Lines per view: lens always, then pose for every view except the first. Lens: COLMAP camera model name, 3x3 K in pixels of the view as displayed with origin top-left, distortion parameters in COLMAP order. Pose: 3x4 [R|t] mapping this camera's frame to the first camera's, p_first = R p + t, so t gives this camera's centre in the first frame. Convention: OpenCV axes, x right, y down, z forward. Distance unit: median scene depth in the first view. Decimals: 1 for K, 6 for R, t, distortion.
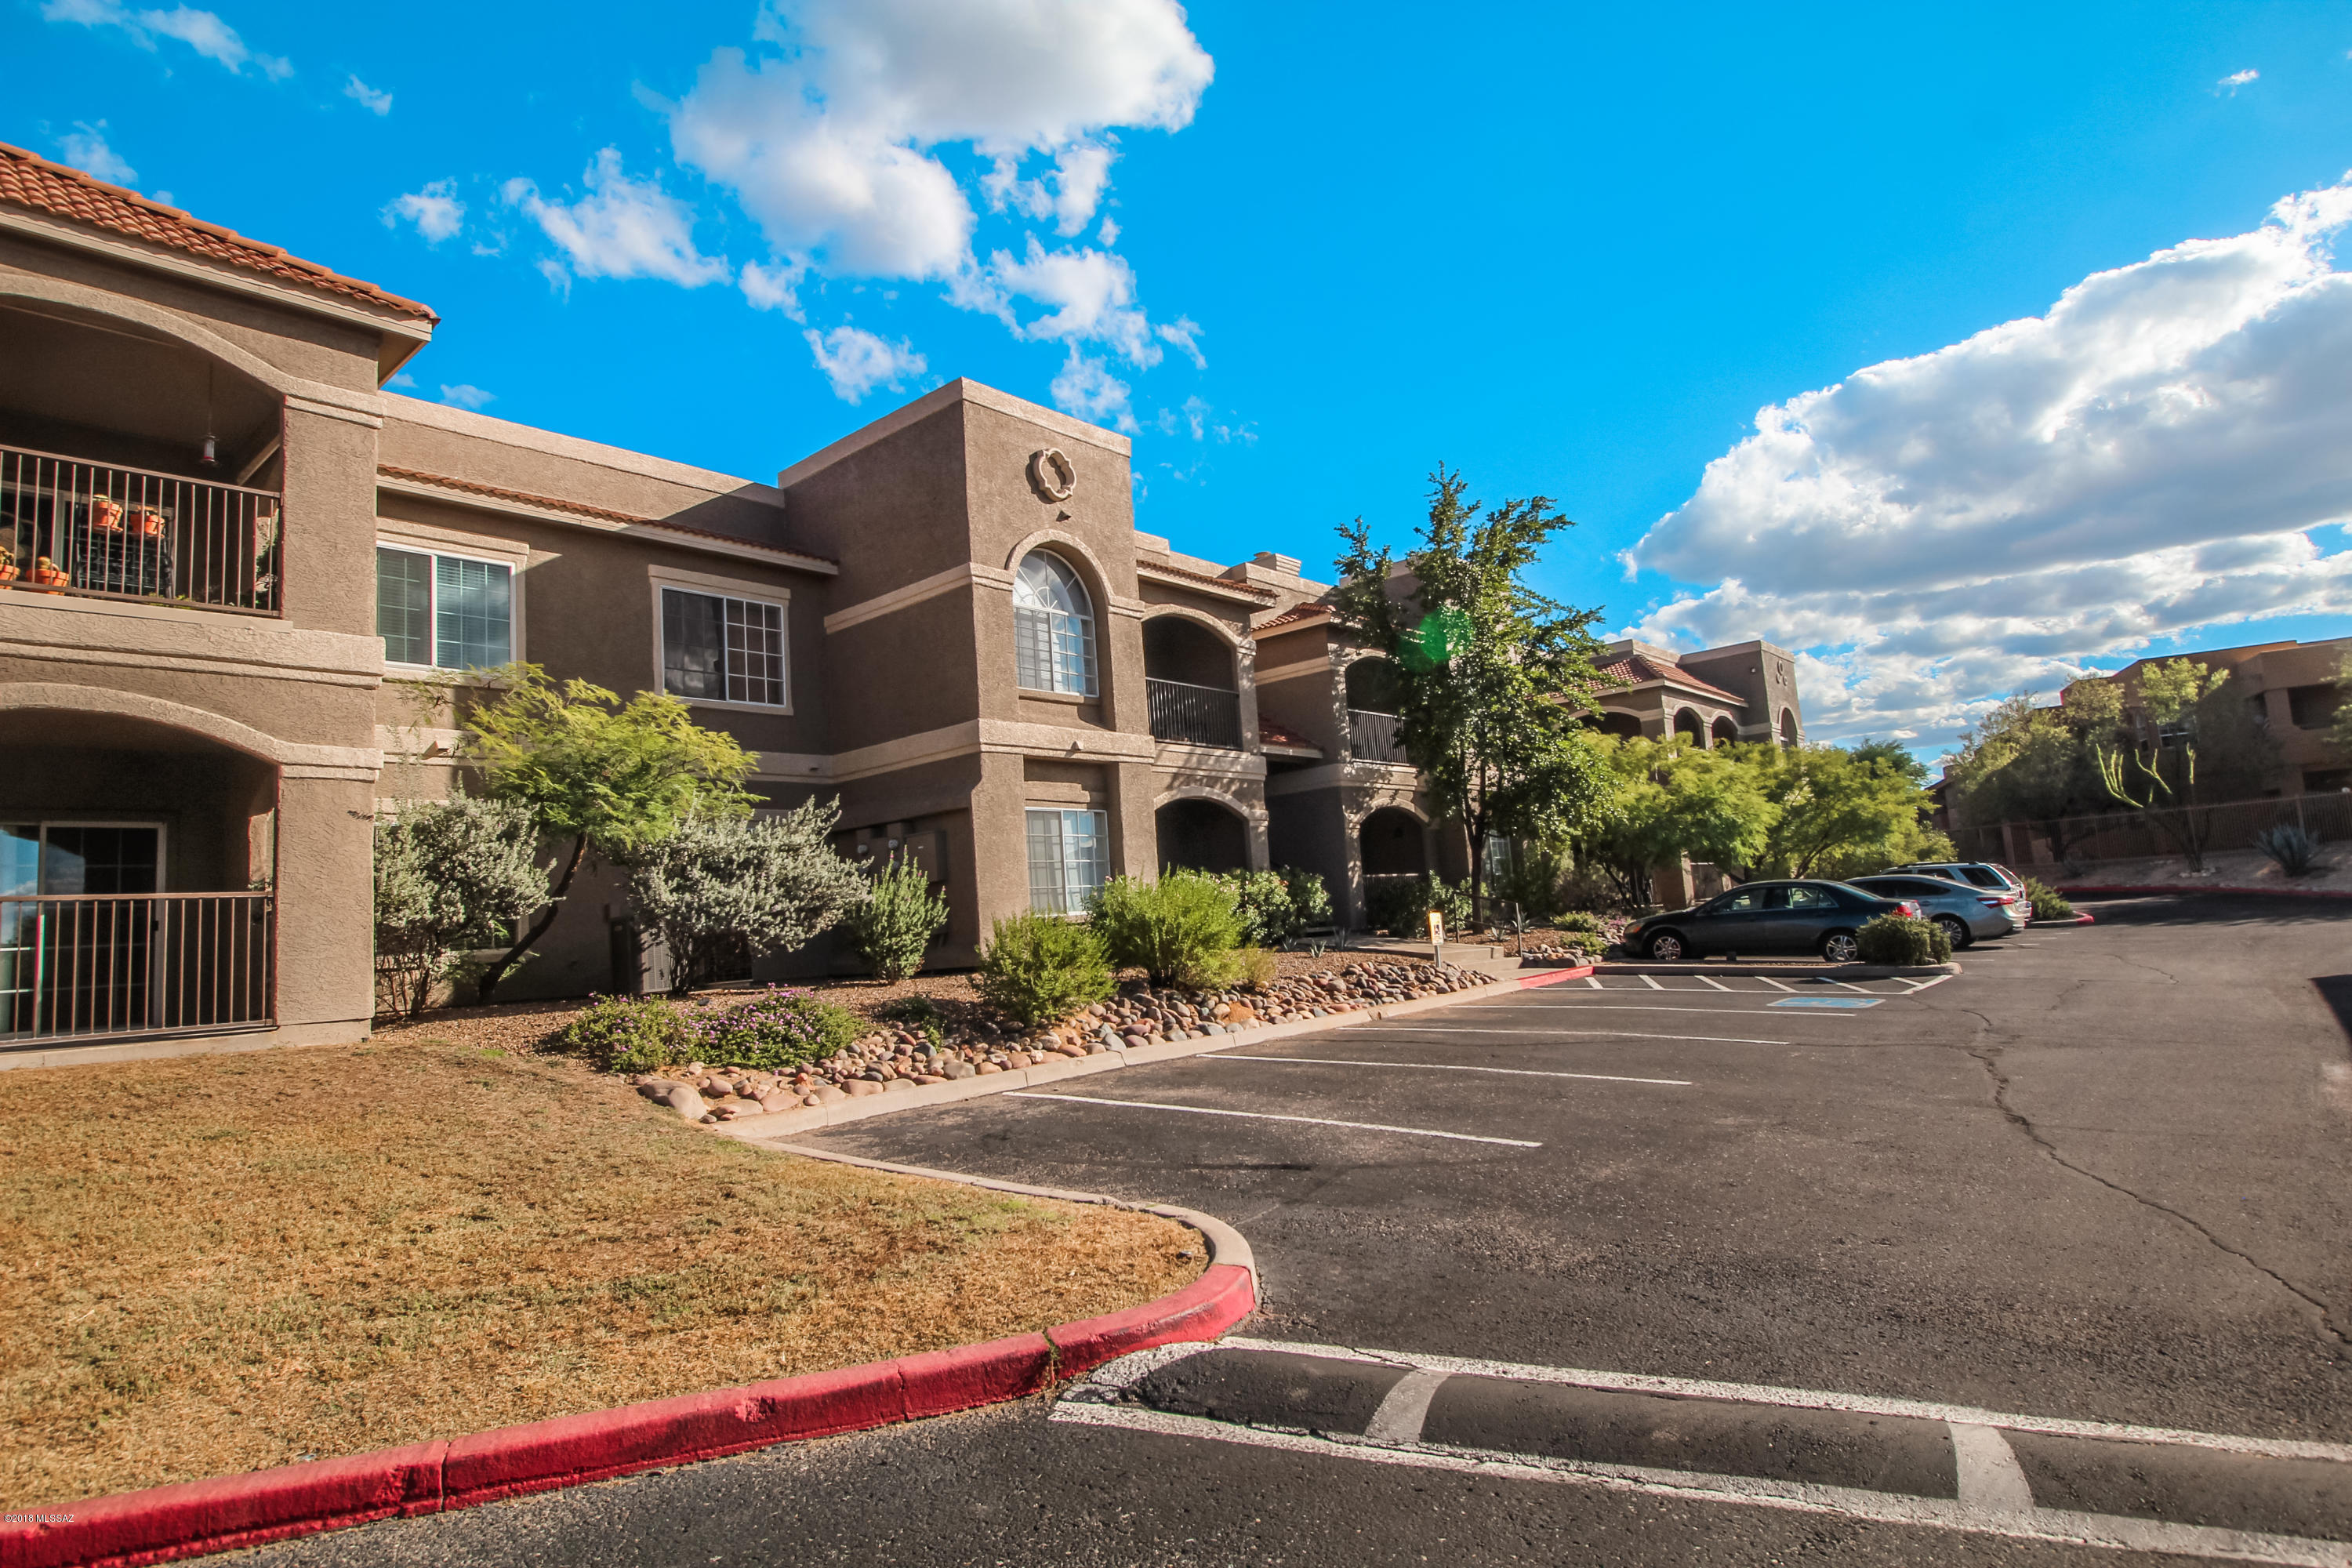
lens RADIAL K [[1258.1, 0, 1171.3], [0, 1258.1, 796.2], [0, 0, 1]] dist [0.001937, -0.010725]
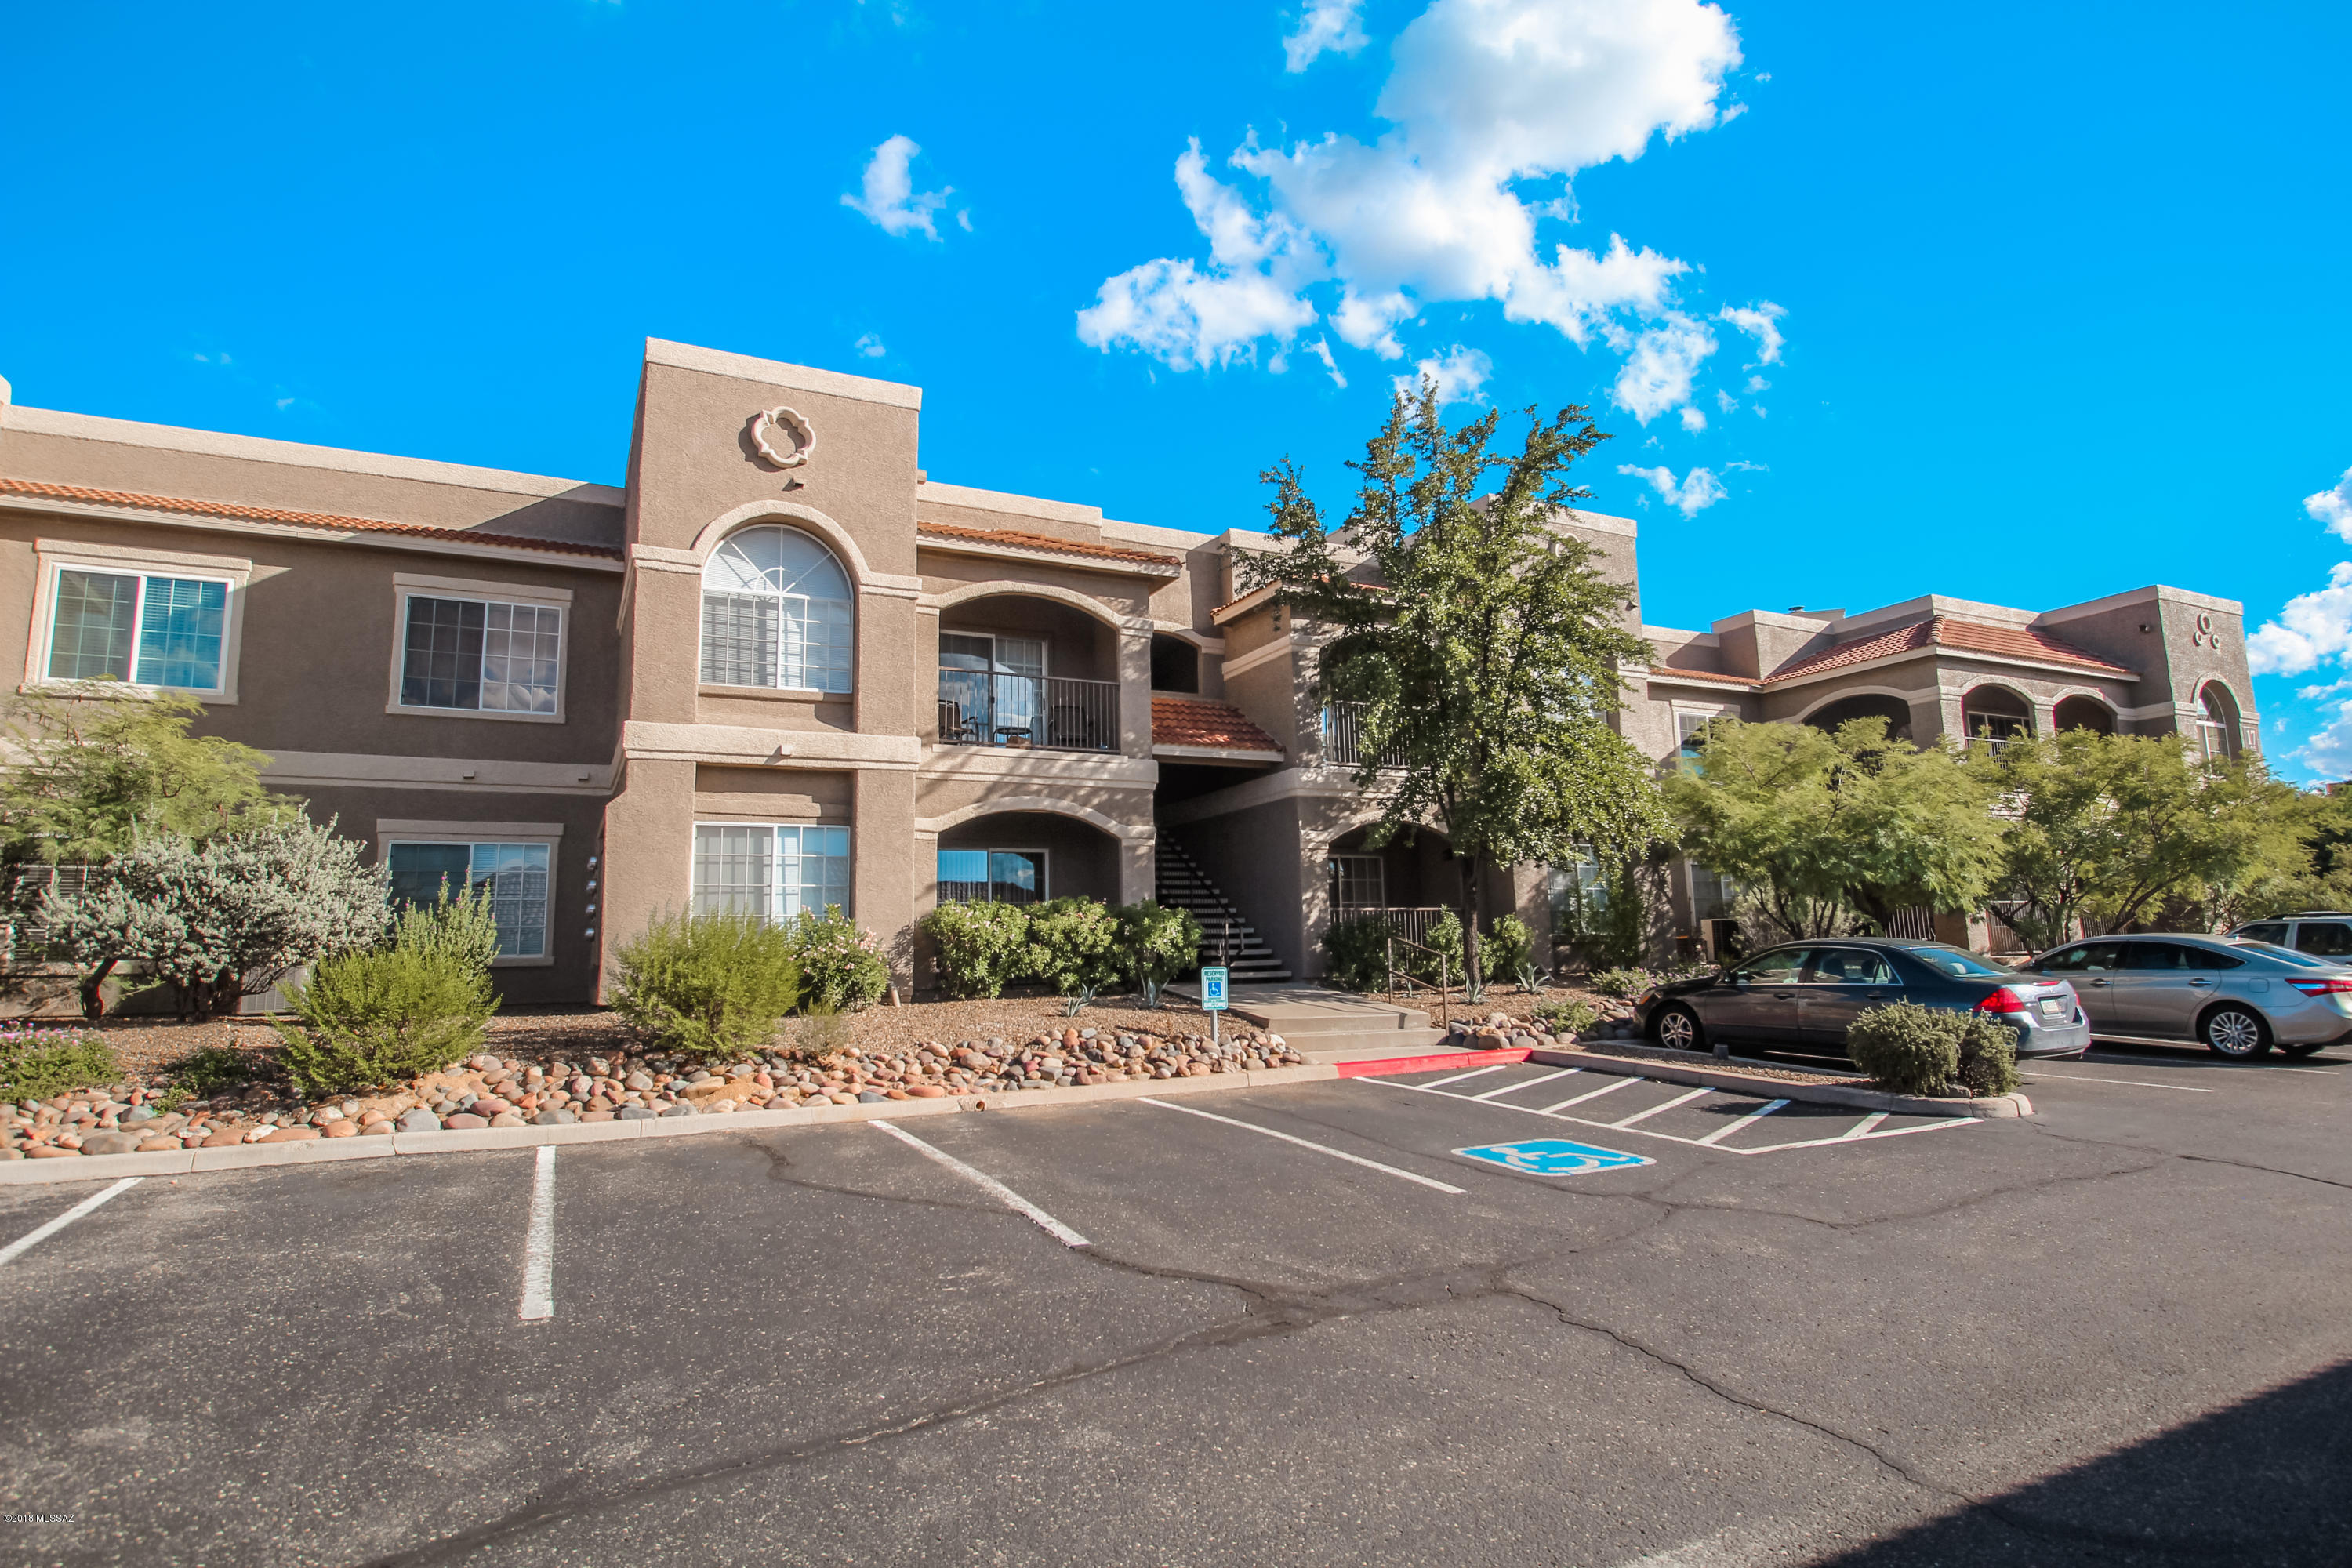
lens RADIAL K [[1258.1, 0, 1133.1], [0, 1258.1, 789.6], [0, 0, 1]] dist [0.001937, -0.010725]
pose [[0.924712, -0.007108, -0.380601, 0.420856], [0.001178, 0.999874, -0.015811, -0.000010], [0.380665, 0.014173, 0.924604, 0.274559]]
